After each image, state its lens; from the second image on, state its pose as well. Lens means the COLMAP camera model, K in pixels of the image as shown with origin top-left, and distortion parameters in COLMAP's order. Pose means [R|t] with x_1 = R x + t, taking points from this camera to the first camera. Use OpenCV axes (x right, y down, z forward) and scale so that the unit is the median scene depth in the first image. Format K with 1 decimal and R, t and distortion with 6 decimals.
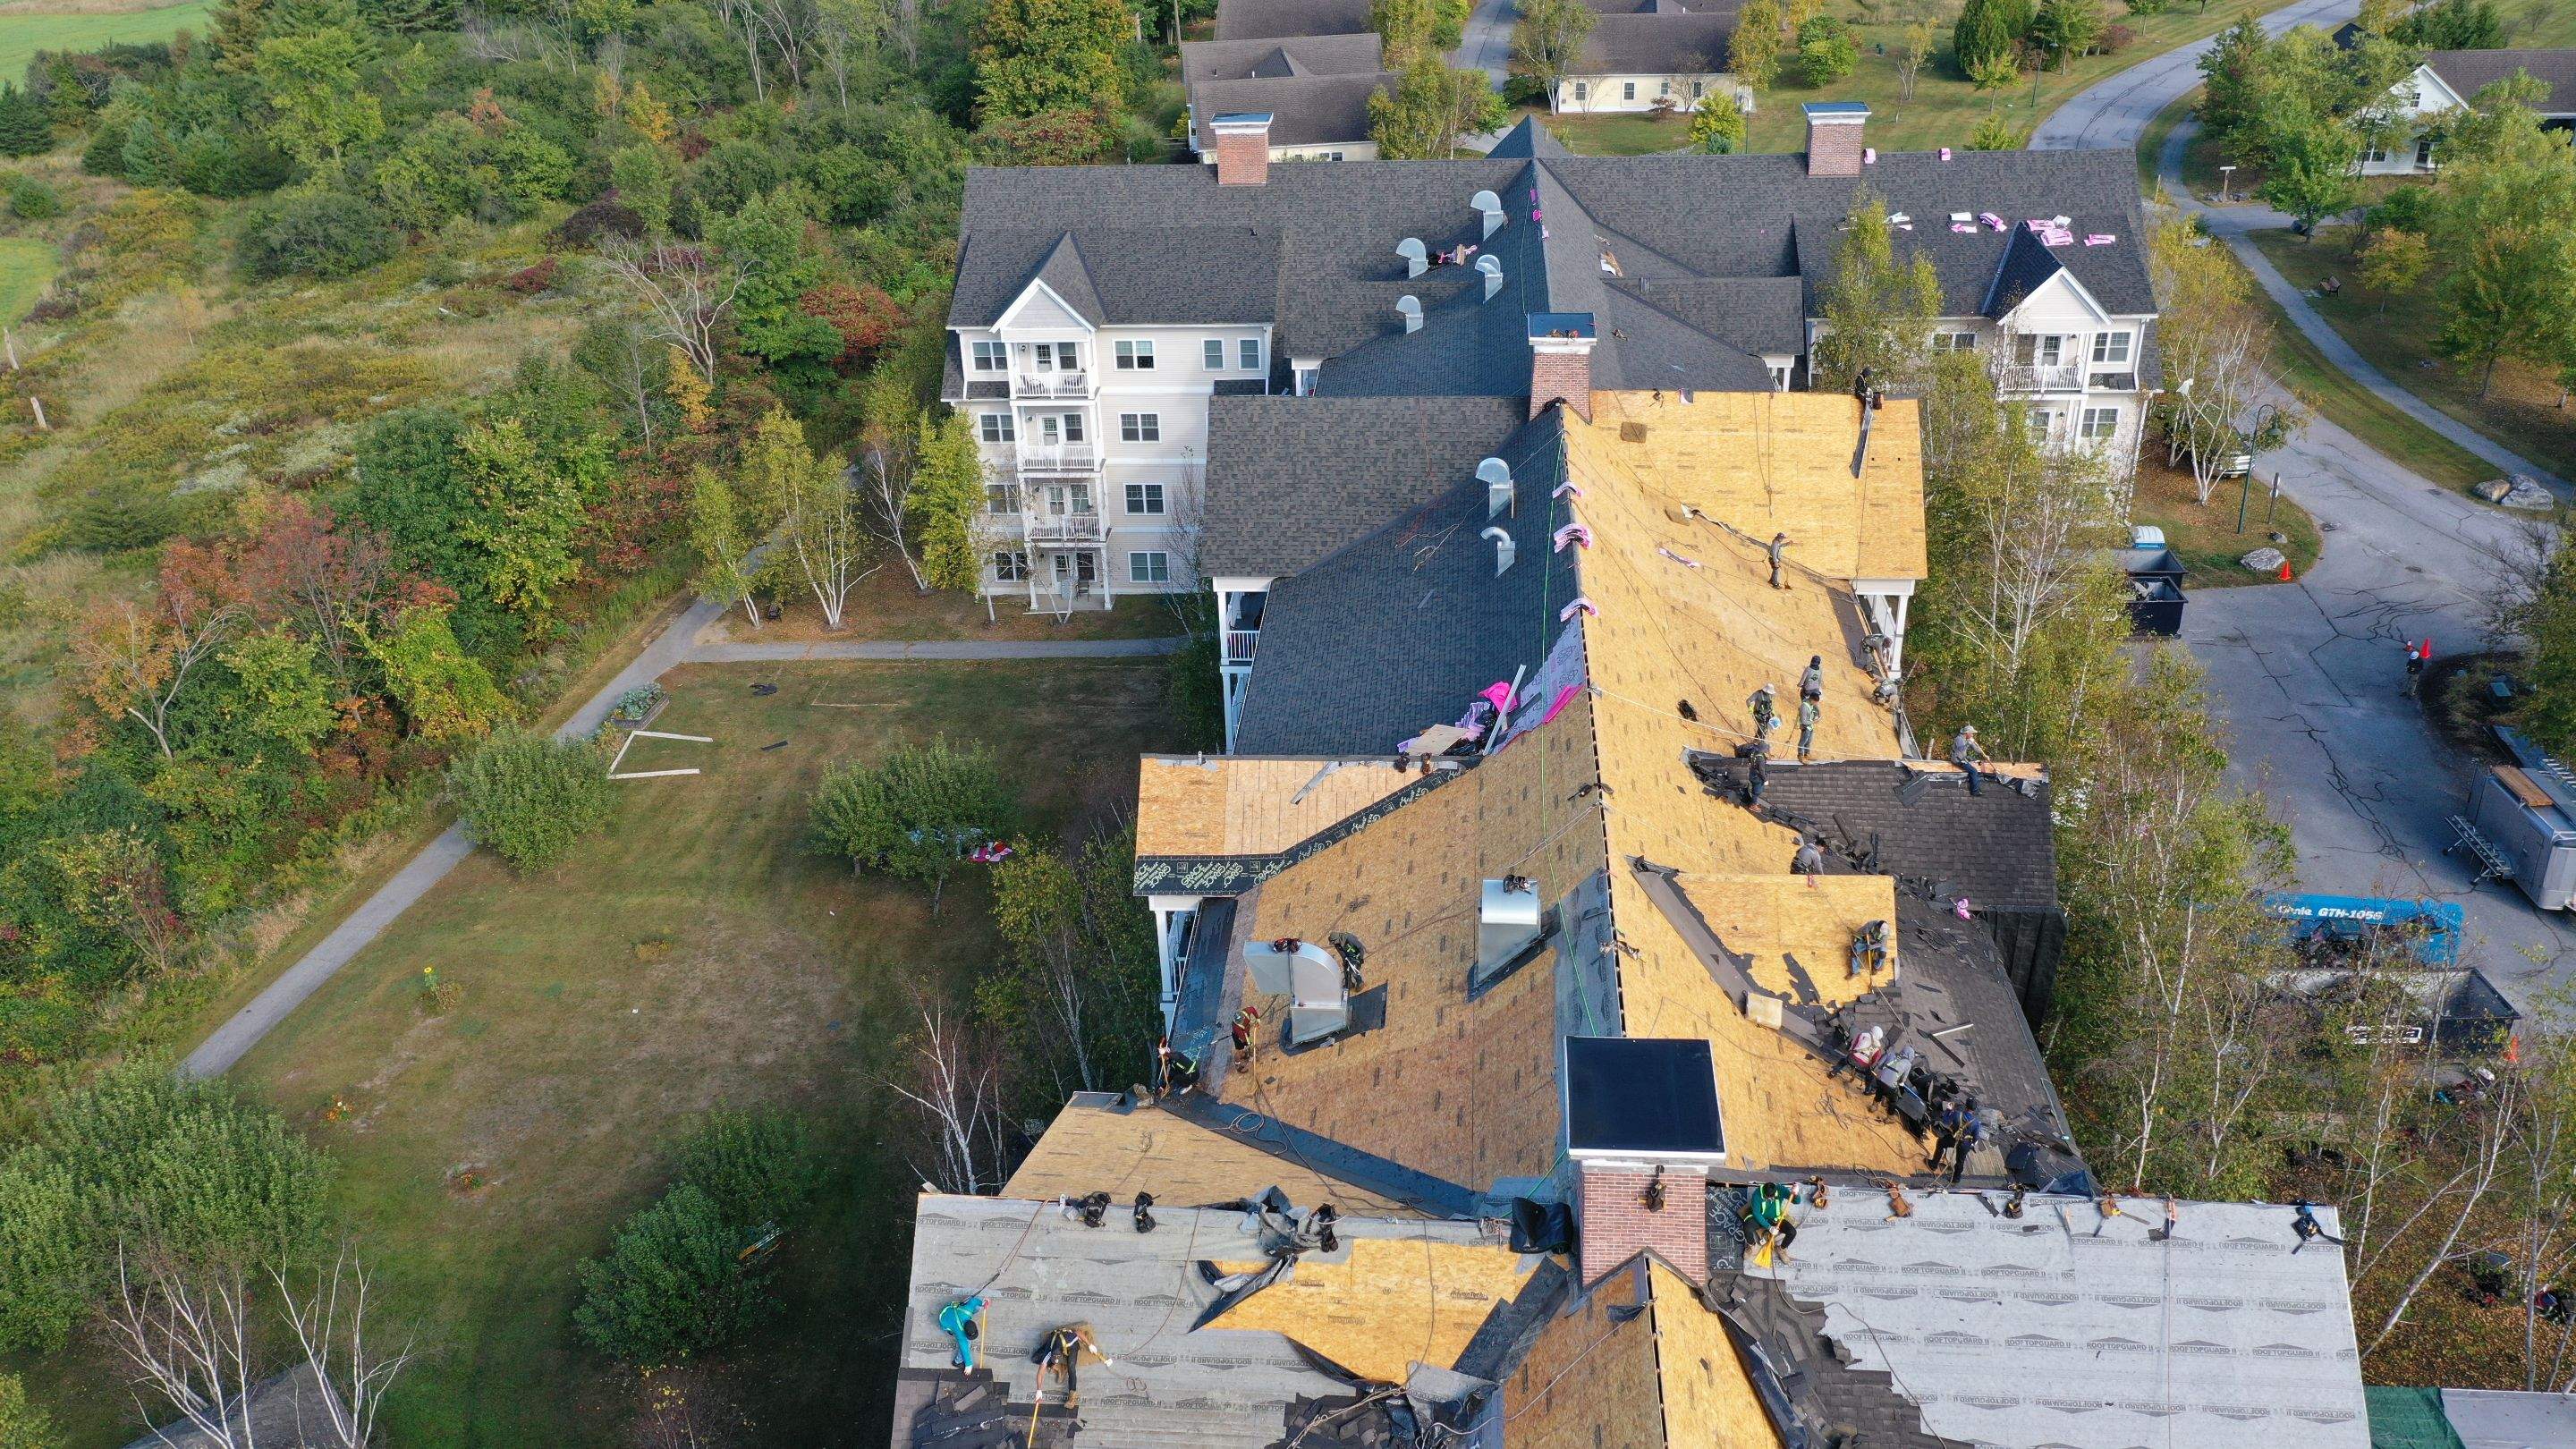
lens RADIAL K [[2044.3, 0, 1285.0], [0, 2044.3, 721.4], [0, 0, 1]] dist [0.011493, 0.004374]
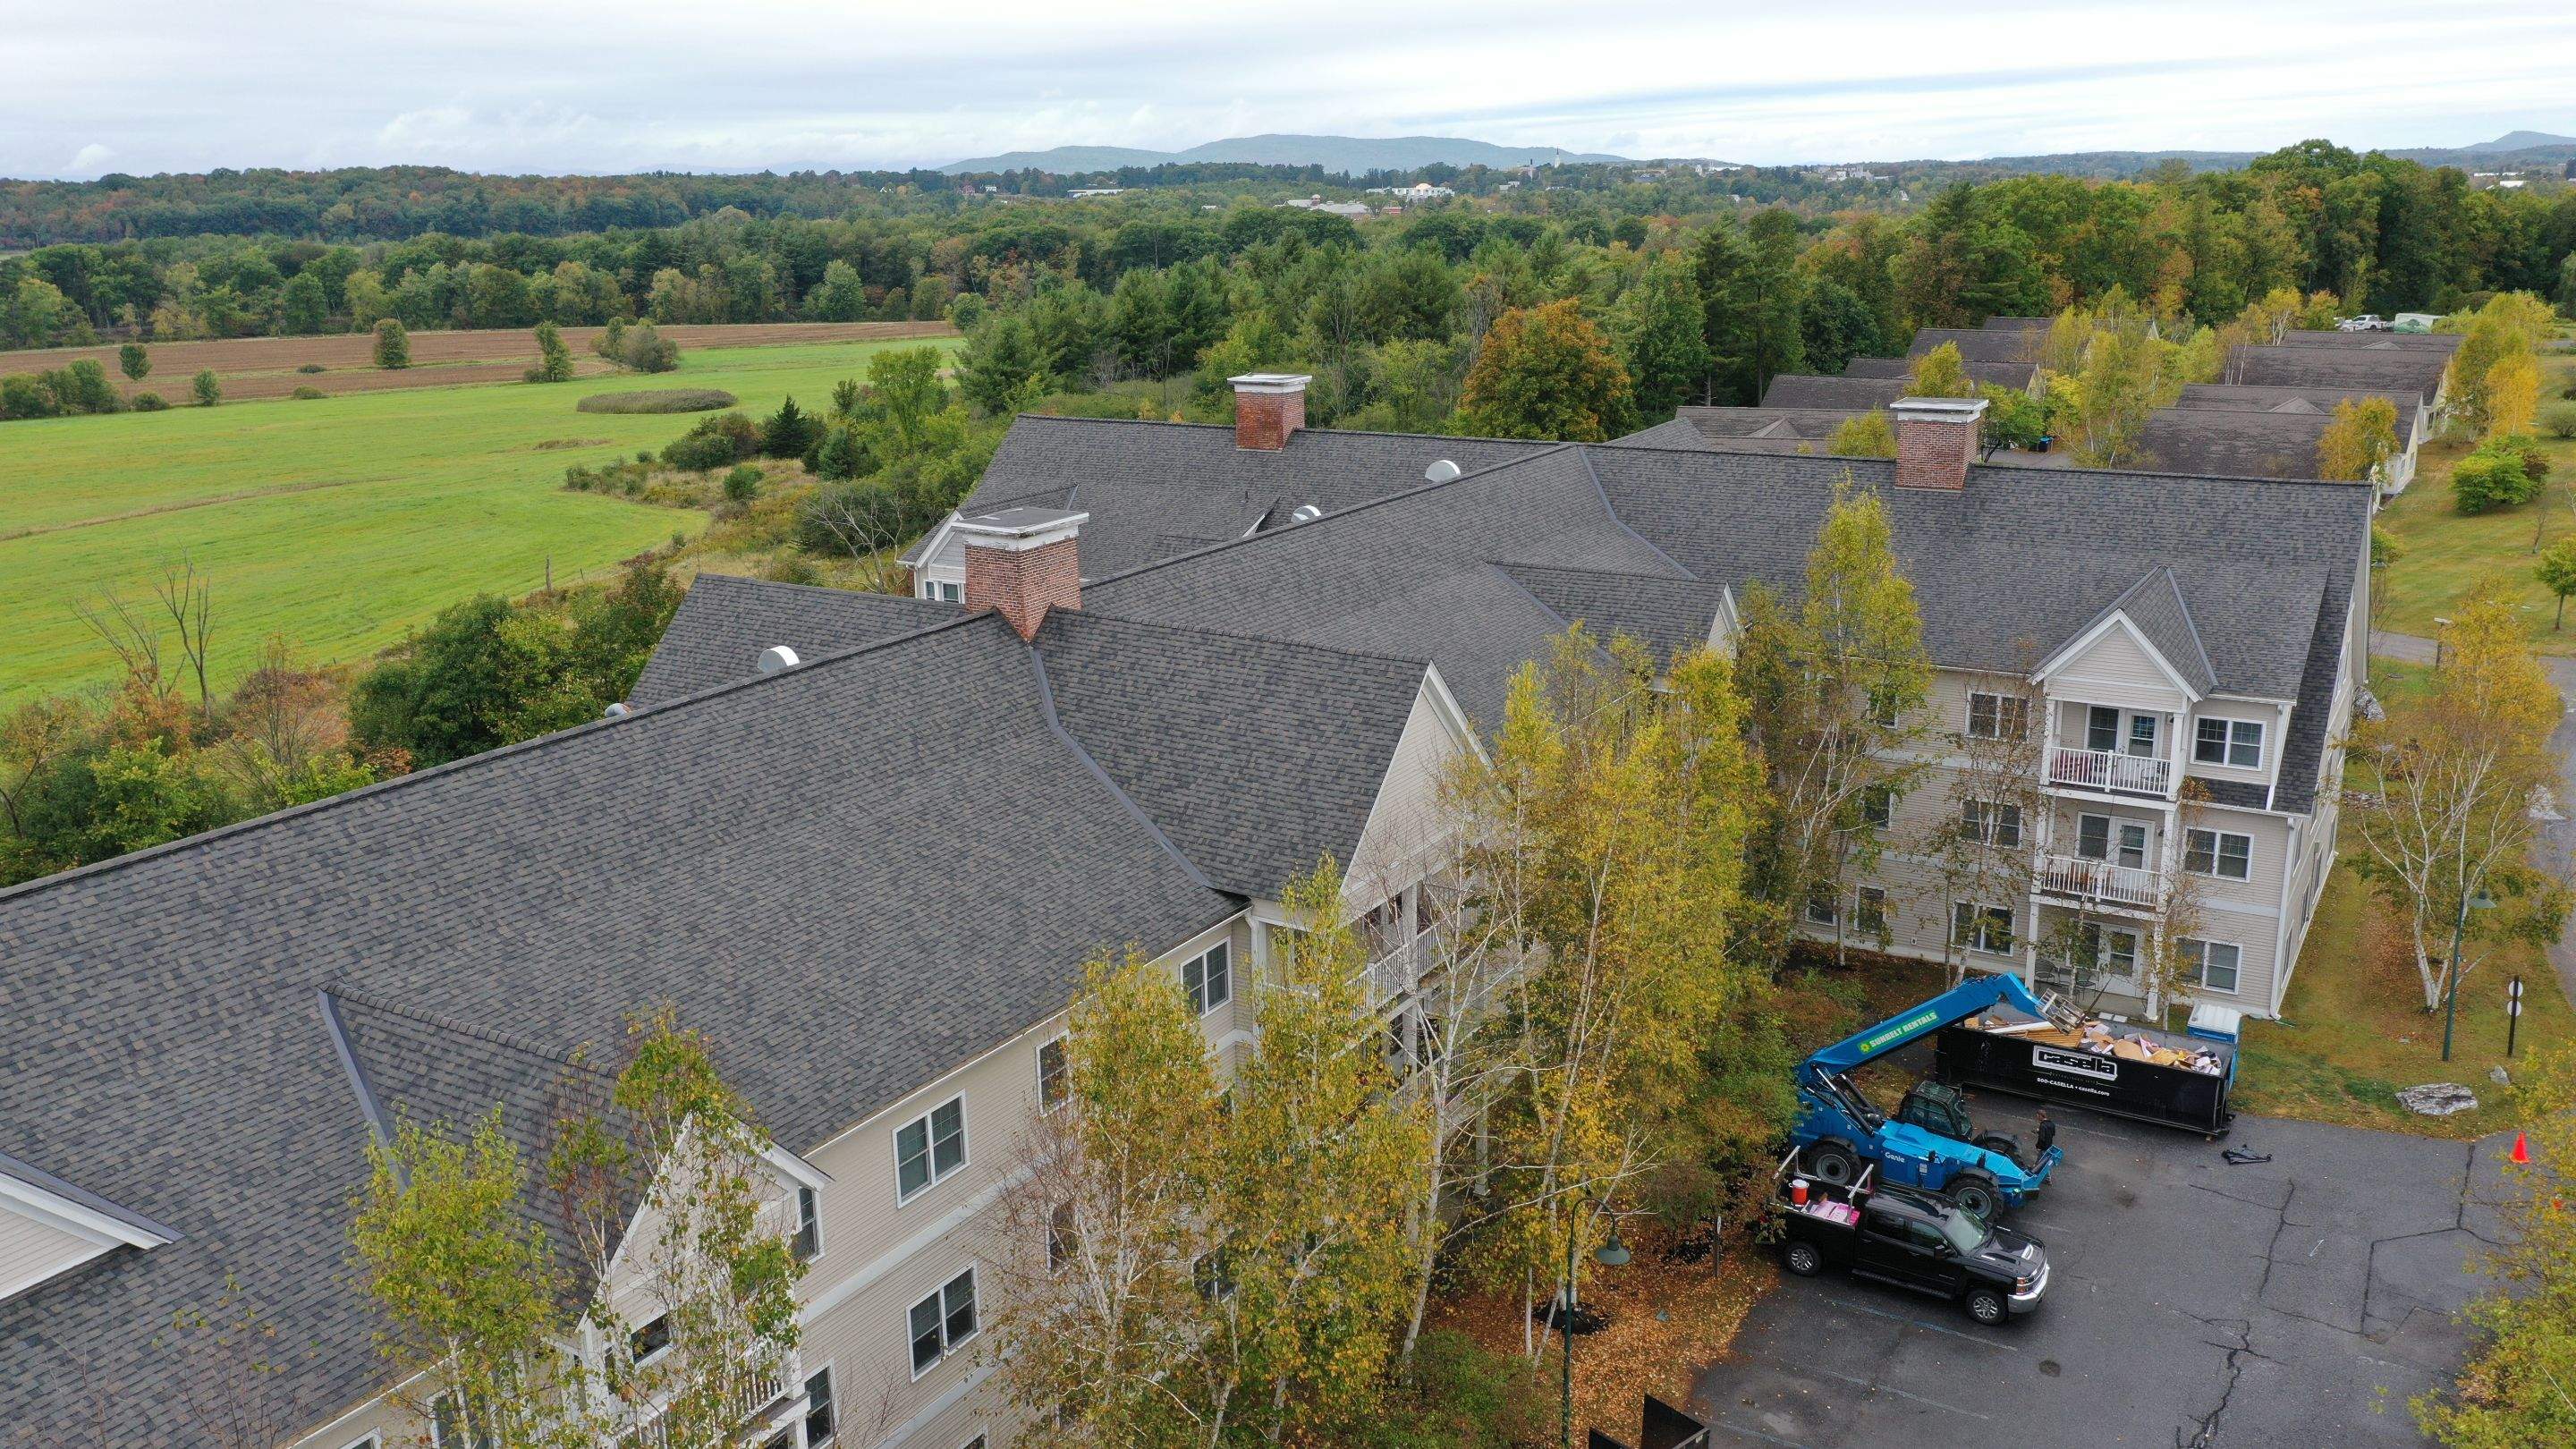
lens RADIAL K [[2044.3, 0, 1298.4], [0, 2044.3, 734.3], [0, 0, 1]] dist [0.011493, 0.004374]
pose [[0.895202, 0.131329, -0.425871, 0.405289], [-0.215148, 0.964217, -0.154908, -0.014023], [0.390288, 0.230299, 0.891425, 0.269642]]
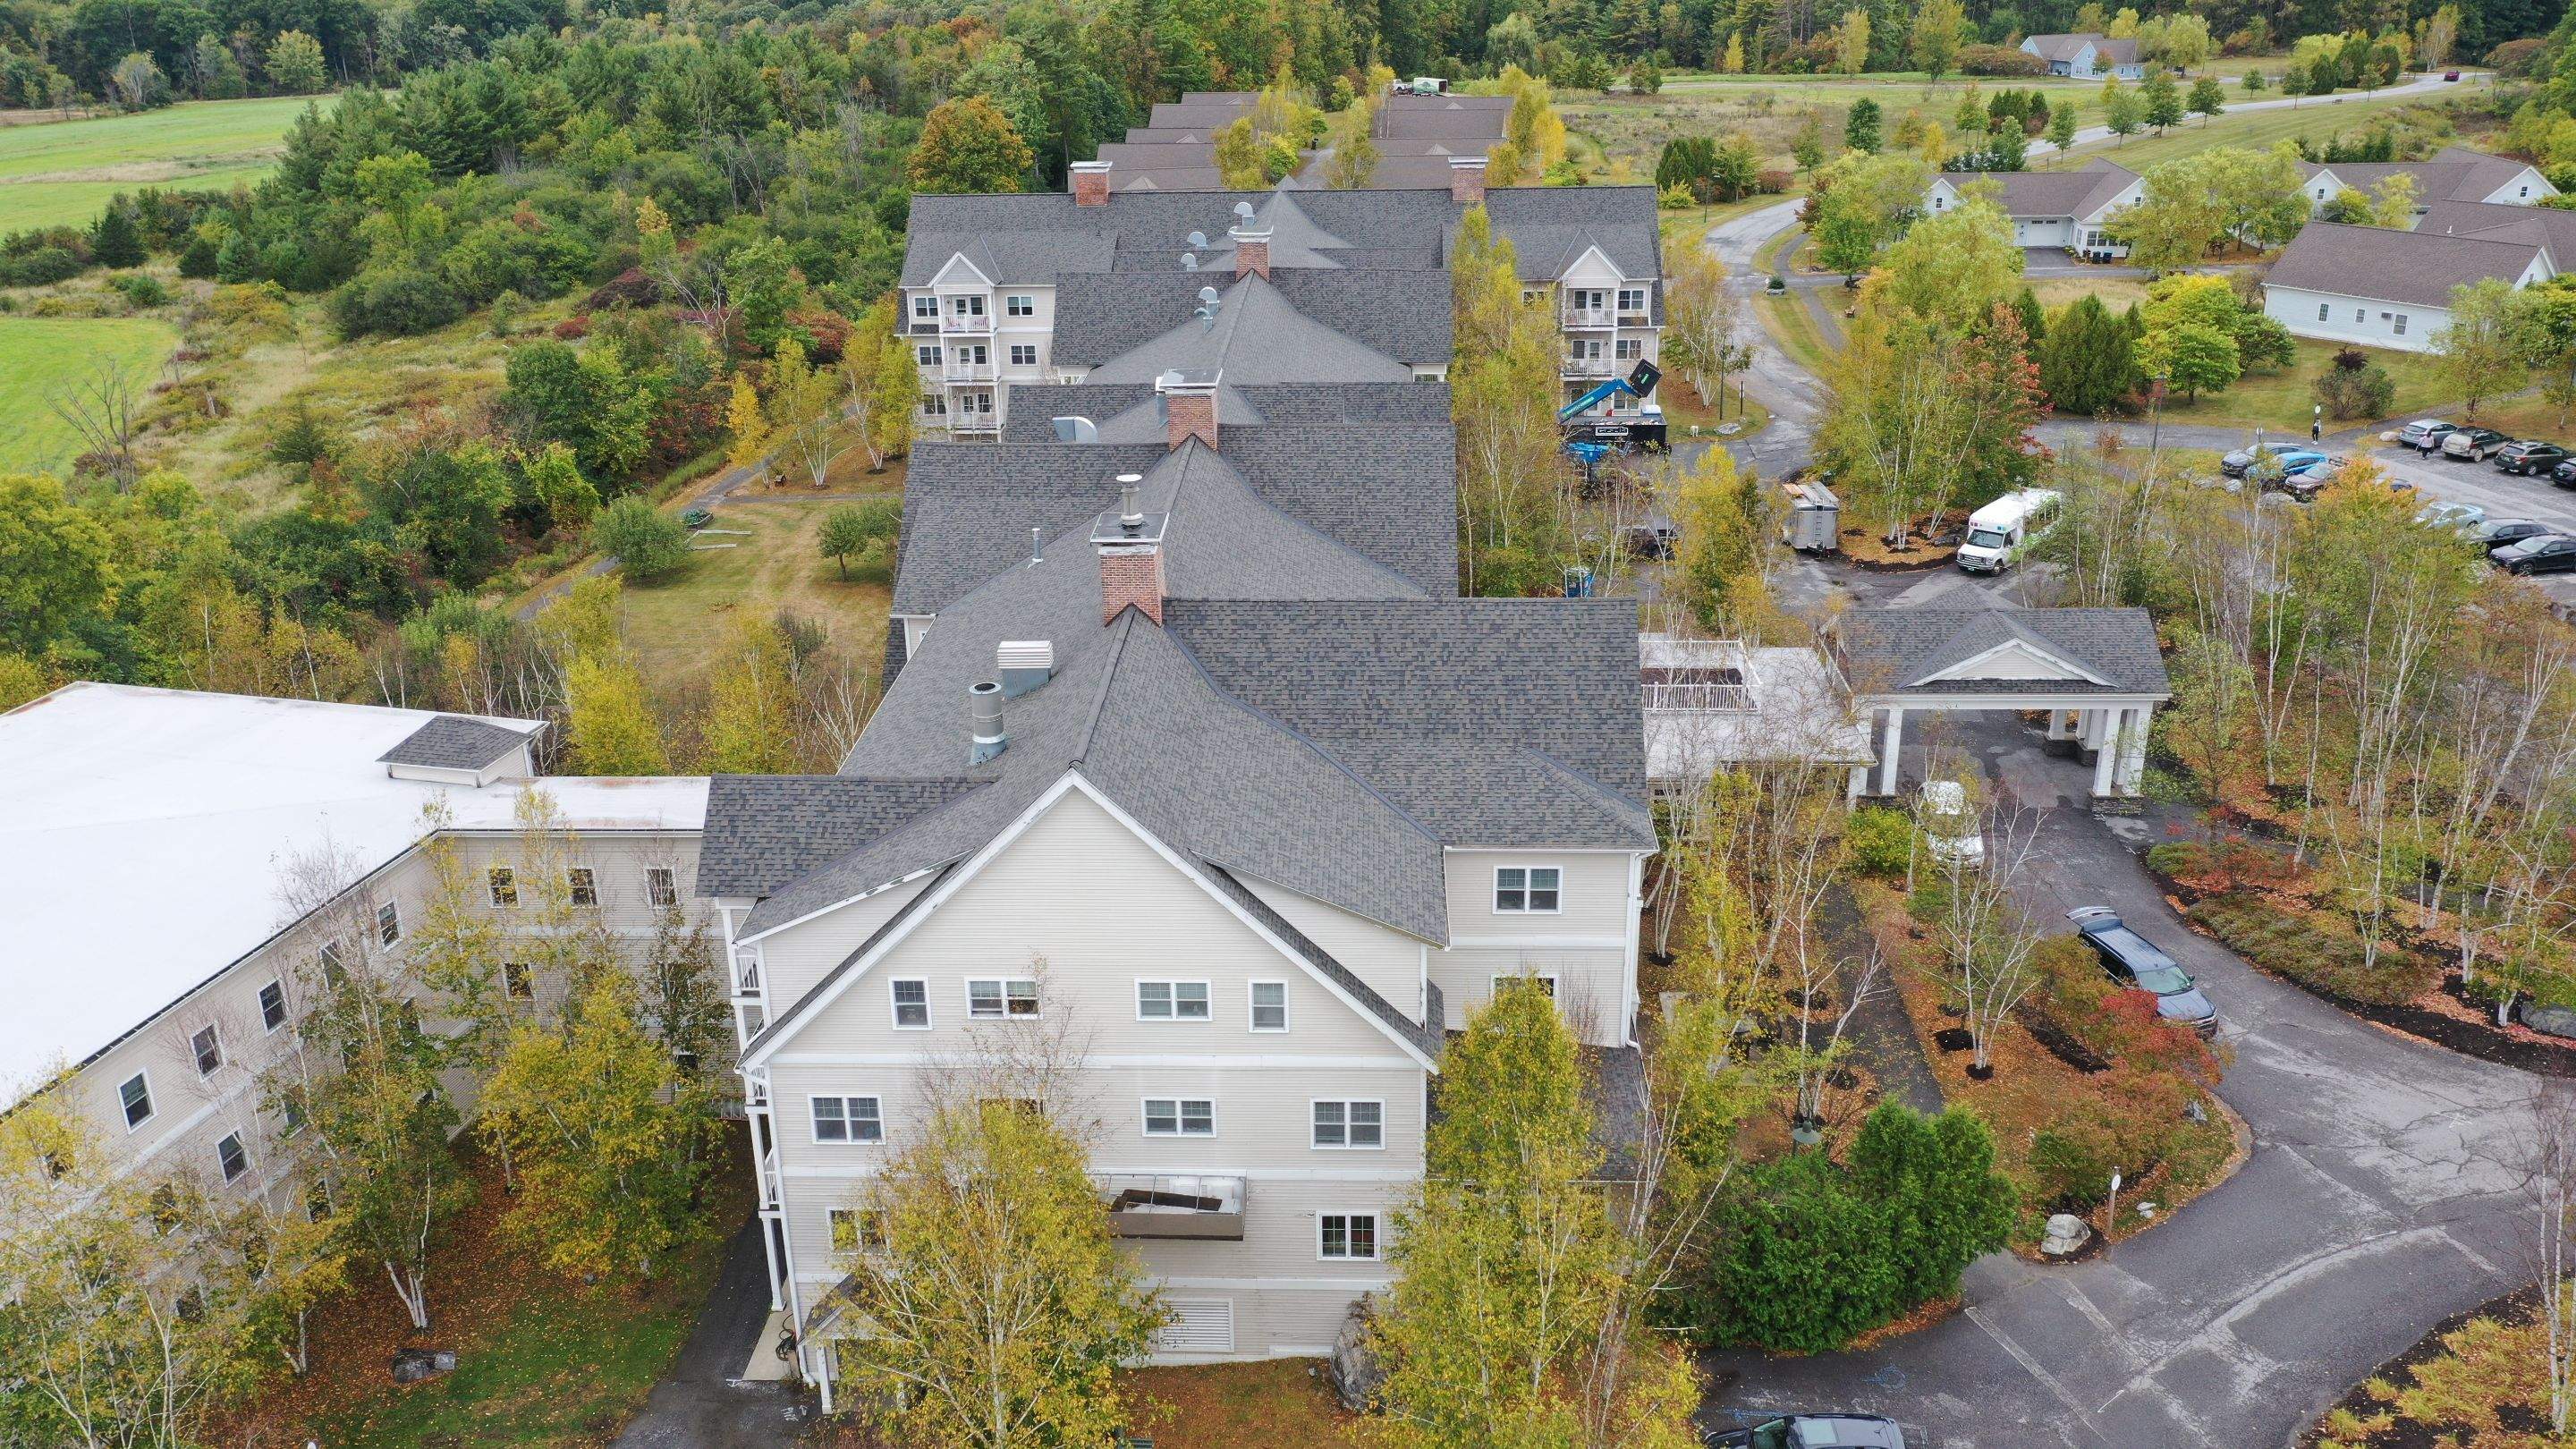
lens RADIAL K [[2044.3, 0, 1286.4], [0, 2044.3, 732.5], [0, 0, 1]] dist [0.011493, 0.004374]
pose [[0.999026, -0.000880, 0.044119, 0.060992], [0.005213, 0.995154, -0.098192, 0.302150], [-0.043819, 0.098327, 0.994189, -0.531451]]
